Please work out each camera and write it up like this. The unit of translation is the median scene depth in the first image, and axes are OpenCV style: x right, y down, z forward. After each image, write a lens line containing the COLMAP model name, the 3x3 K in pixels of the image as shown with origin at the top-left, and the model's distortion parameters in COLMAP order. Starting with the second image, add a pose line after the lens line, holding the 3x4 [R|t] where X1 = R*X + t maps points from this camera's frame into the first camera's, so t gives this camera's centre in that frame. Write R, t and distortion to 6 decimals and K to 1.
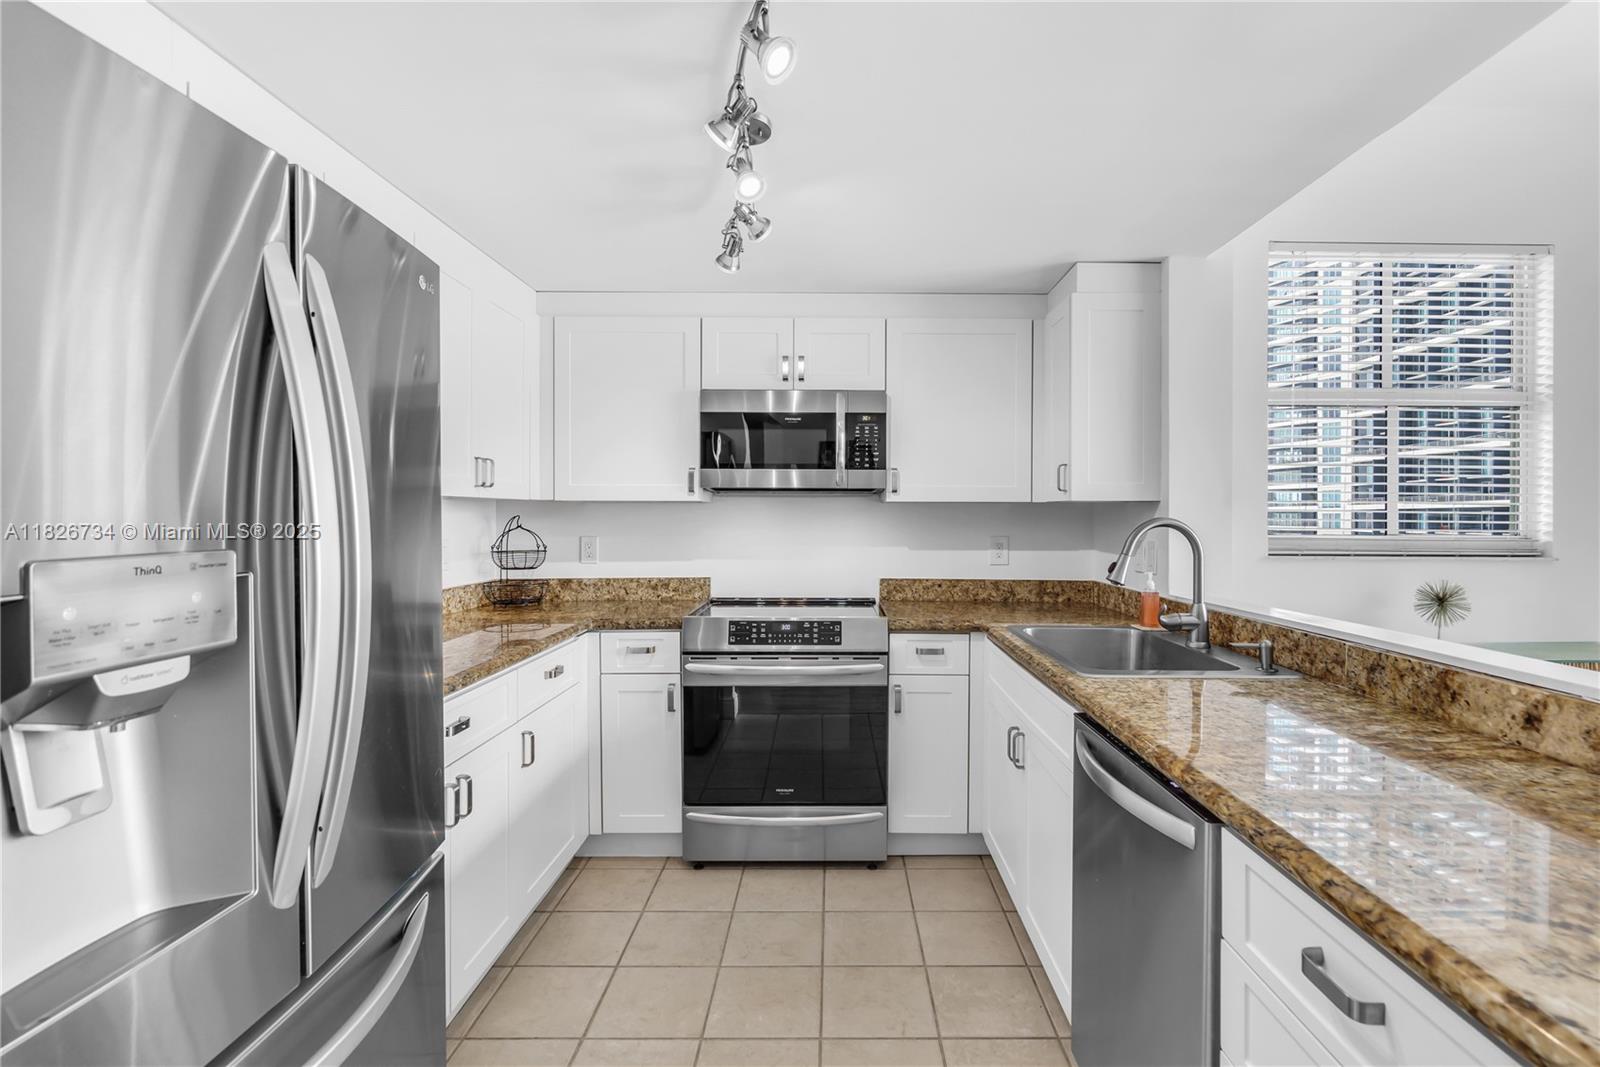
lens RADIAL K [[745.2, 0, 822.9], [0, 745.2, 527.5], [0, 0, 1]] dist [0.001128, 0.000061]
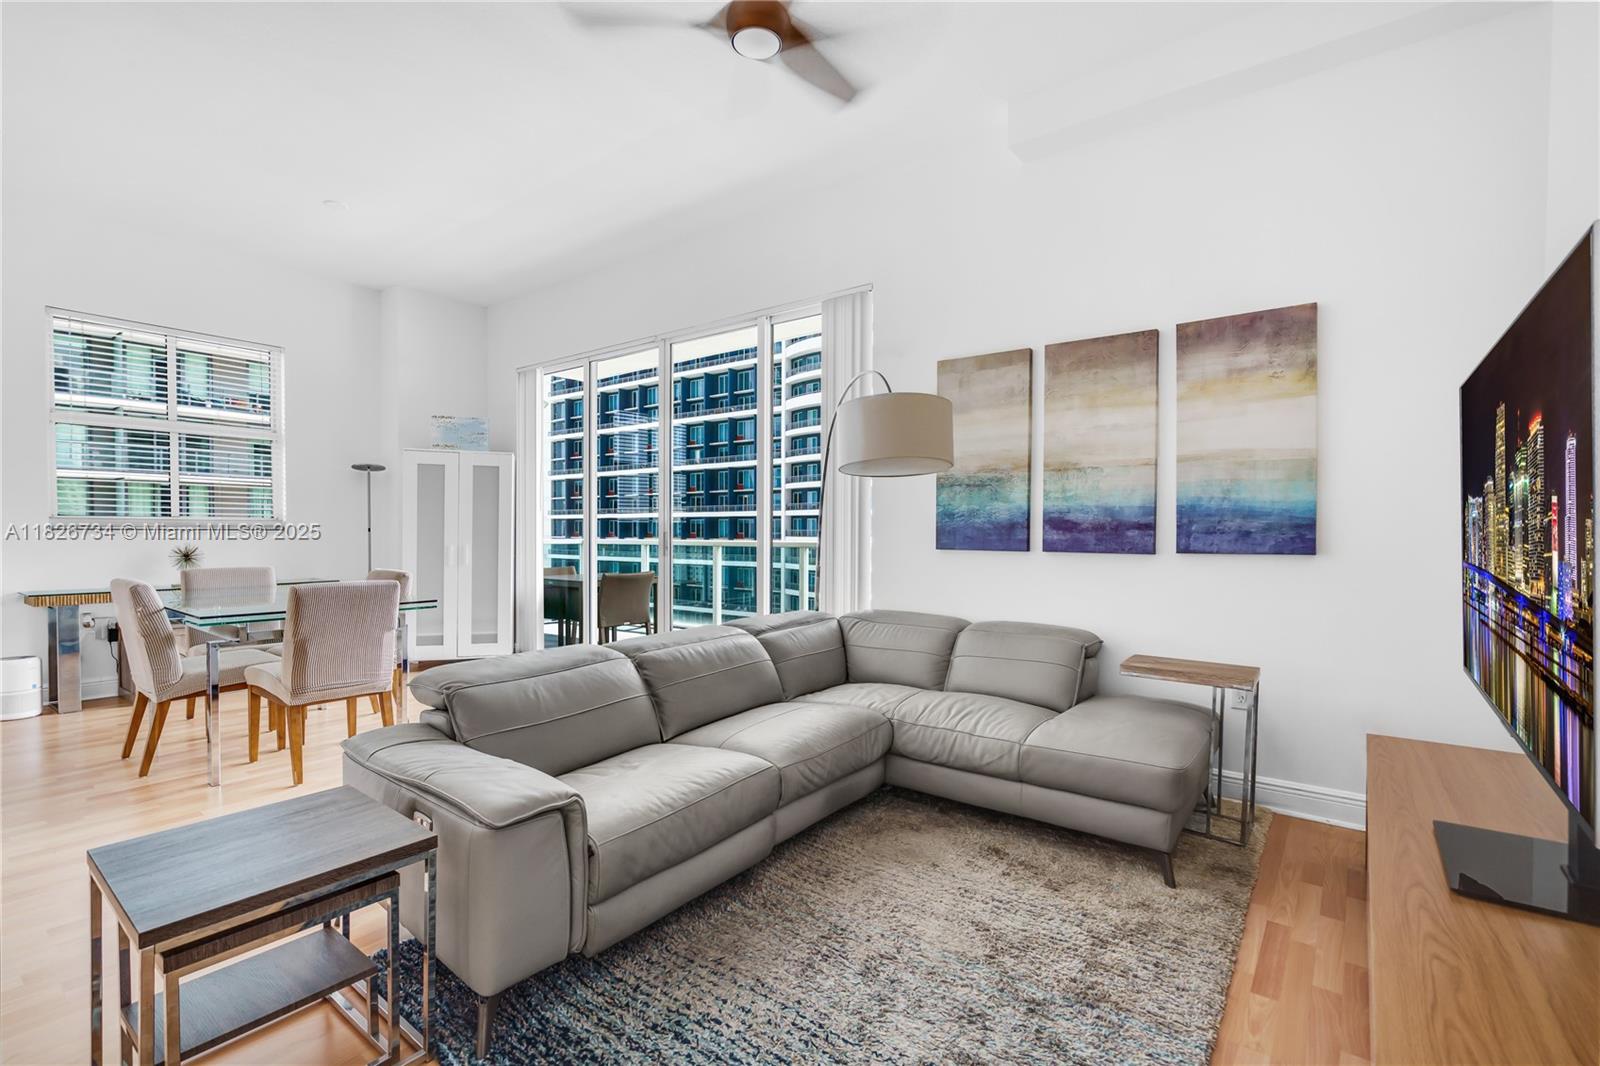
lens RADIAL K [[715.1, 0, 826.5], [0, 715.1, 542.0], [0, 0, 1]] dist [-0.001501, 0.000084]
pose [[0.579756, -0.015931, 0.814635, 0.420675], [0.007101, 0.999870, 0.014501, 0.062832], [-0.814759, -0.002622, 0.579793, -1.155758]]
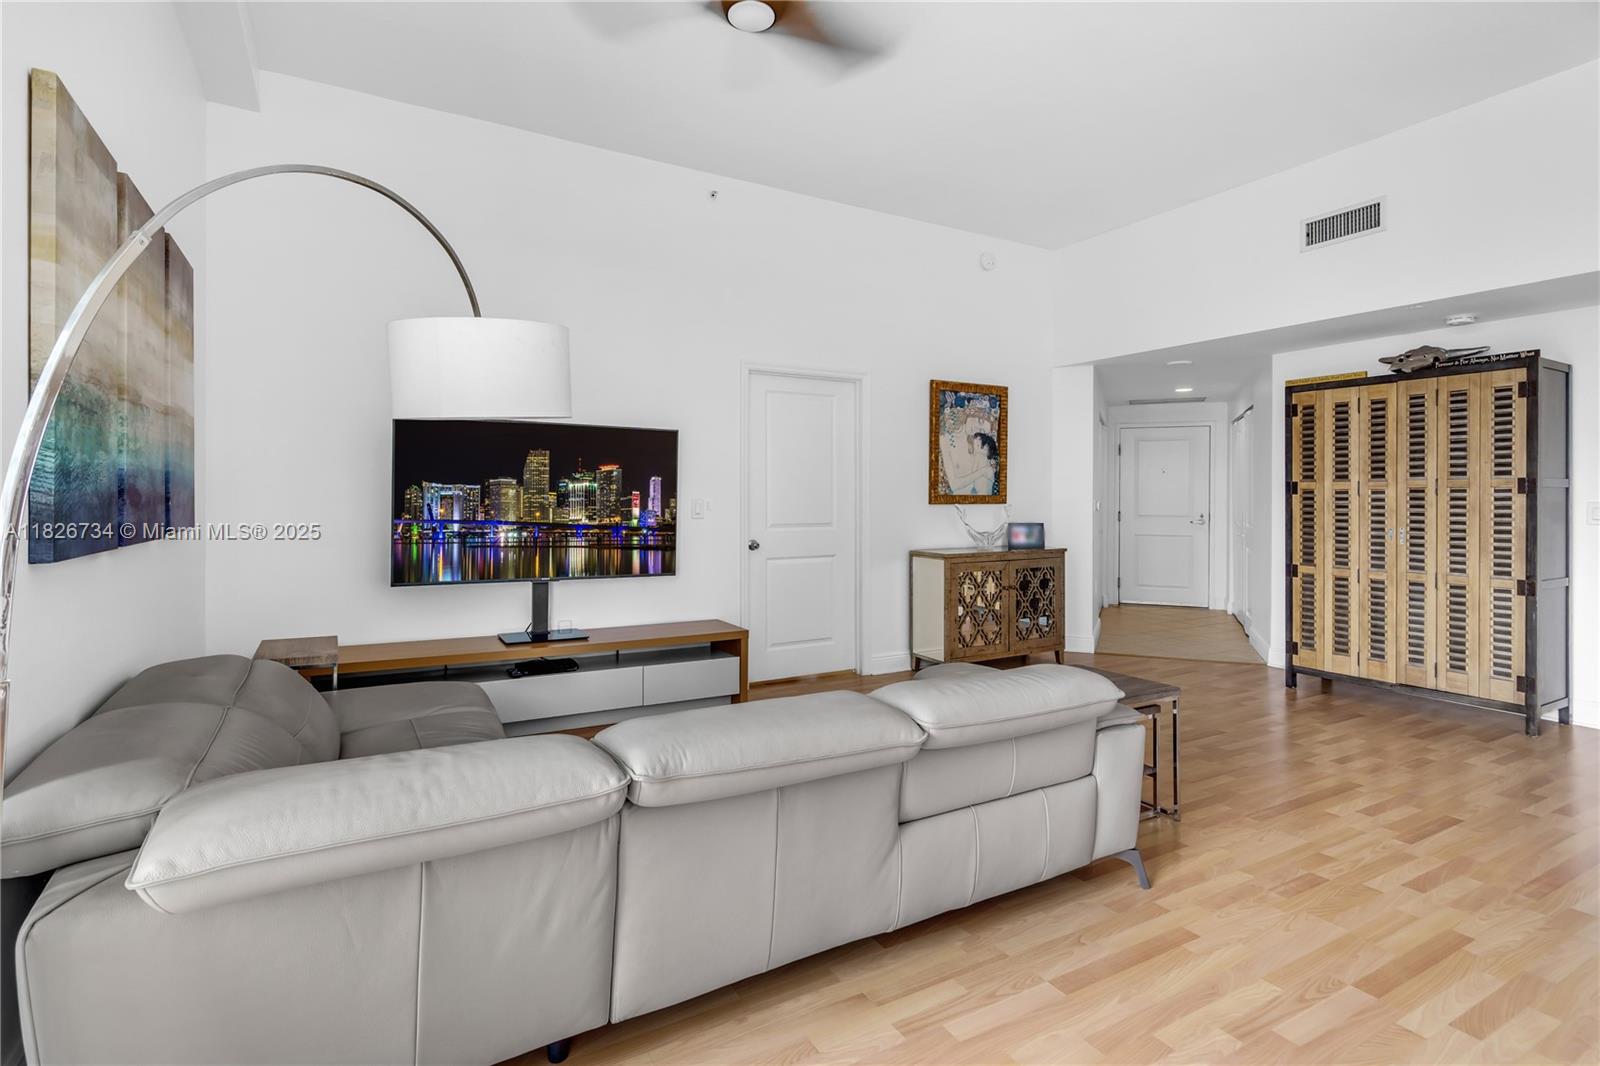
lens RADIAL K [[793.4, 0, 790.5], [0, 793.4, 511.6], [0, 0, 1]] dist [-0.005324, 0.001390]
pose [[-0.865901, 0.003228, -0.500205, 1.454756], [-0.012890, 0.999503, 0.028764, 0.037311], [0.500049, 0.031355, -0.865429, 0.201301]]
